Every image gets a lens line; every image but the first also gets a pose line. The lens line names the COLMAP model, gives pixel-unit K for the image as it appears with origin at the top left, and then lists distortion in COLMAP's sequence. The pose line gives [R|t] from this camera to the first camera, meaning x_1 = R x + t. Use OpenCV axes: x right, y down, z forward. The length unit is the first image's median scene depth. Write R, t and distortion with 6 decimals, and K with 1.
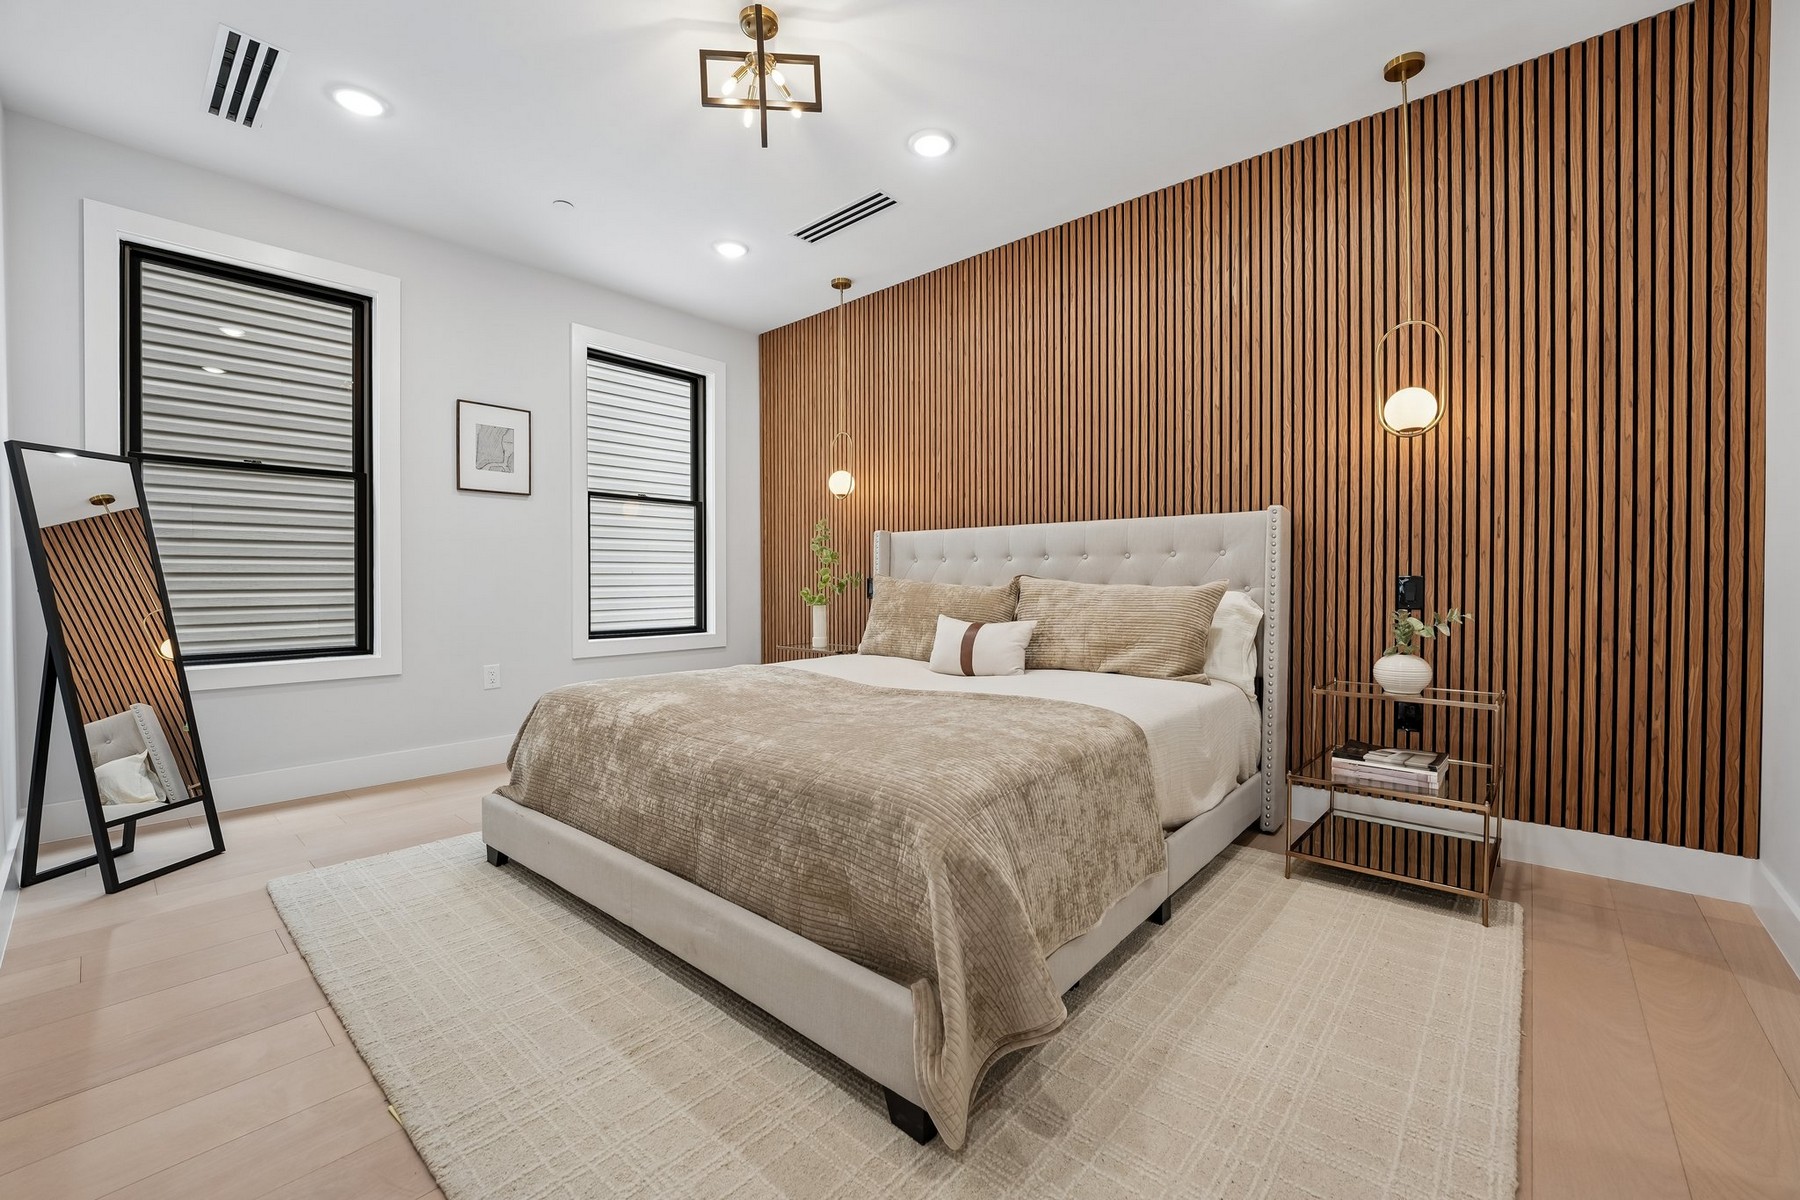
lens RADIAL K [[738.1, 0, 900.0], [0, 738.1, 600.0], [0, 0, 1]] dist [-0.018035, -0.000059]
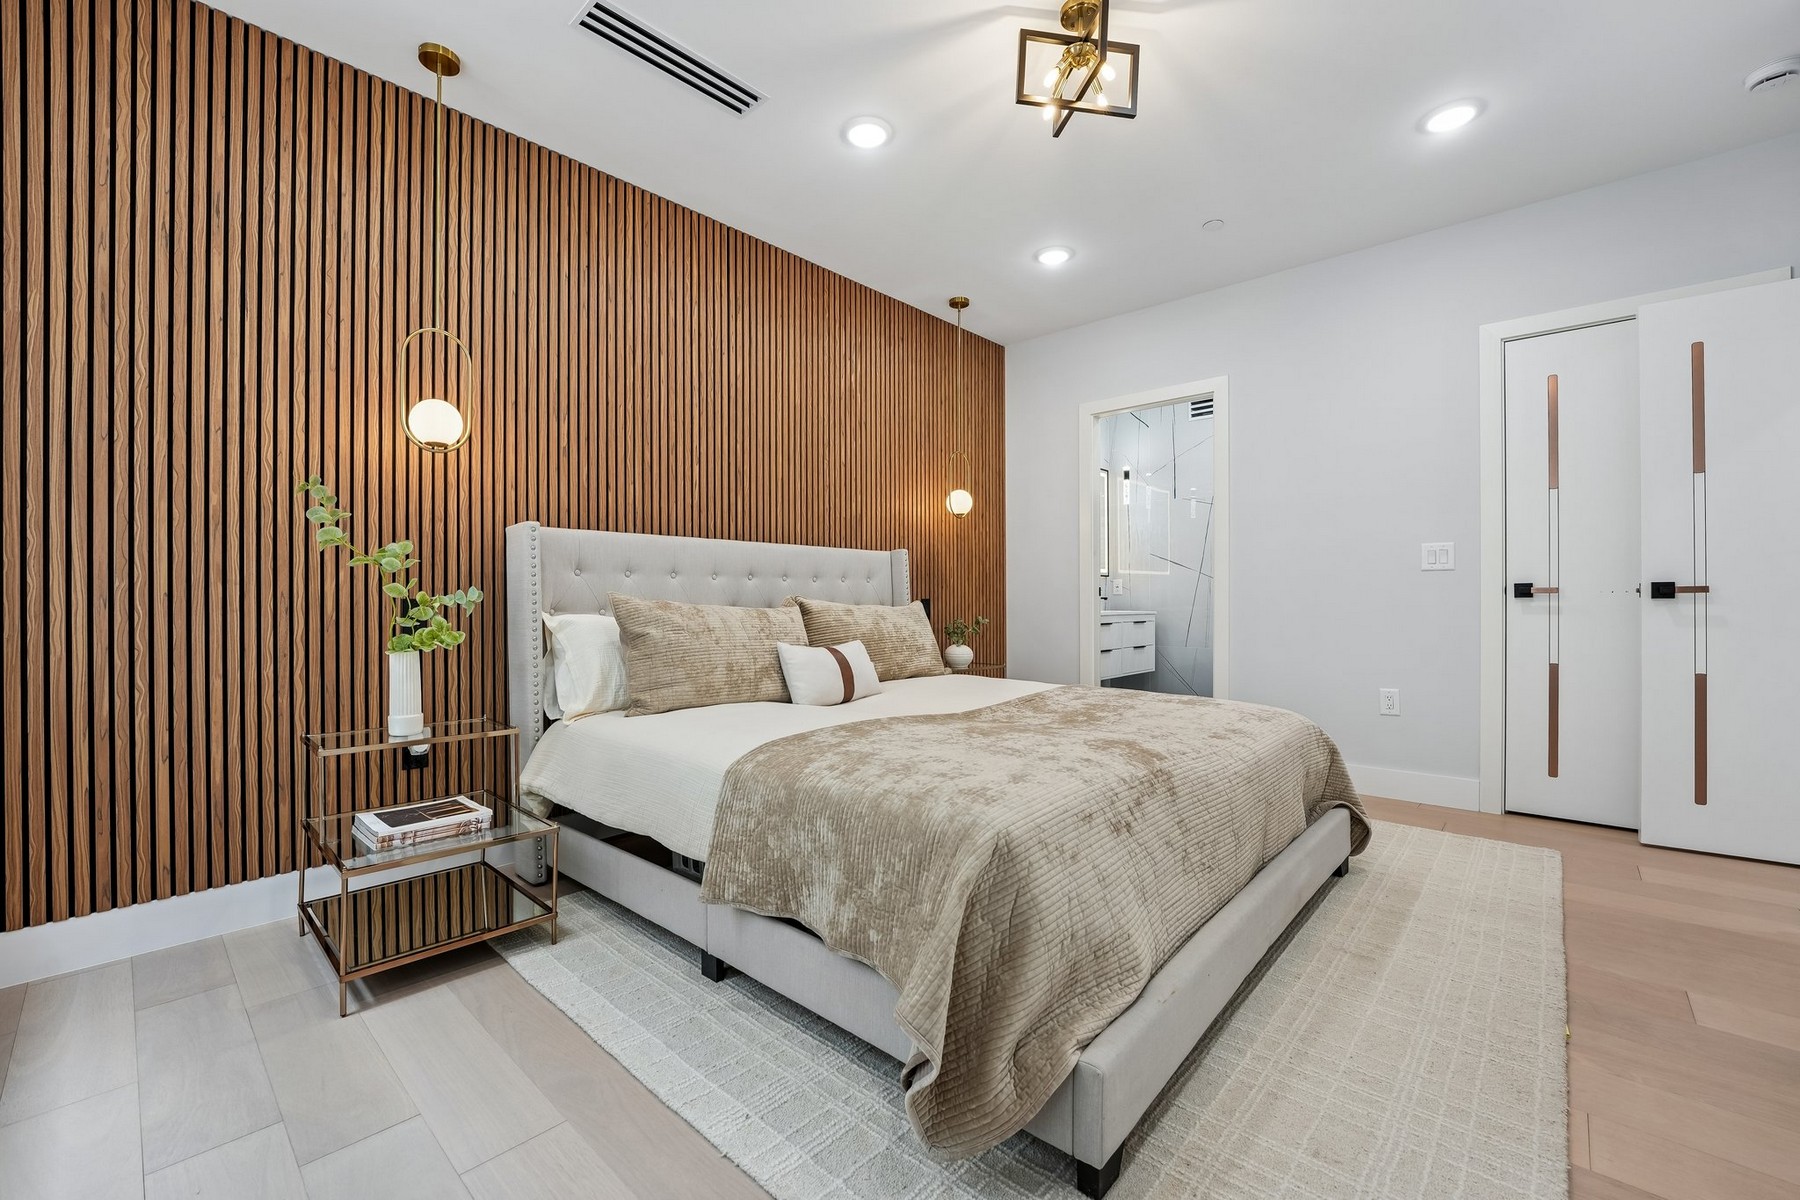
lens RADIAL K [[738.1, 0, 900.0], [0, 738.1, 600.0], [0, 0, 1]] dist [-0.018035, -0.000059]
pose [[0.006766, -0.008464, 0.999941, -0.702012], [0.014218, 0.999864, 0.008367, -0.032844], [-0.999876, 0.014160, 0.006885, 0.754048]]
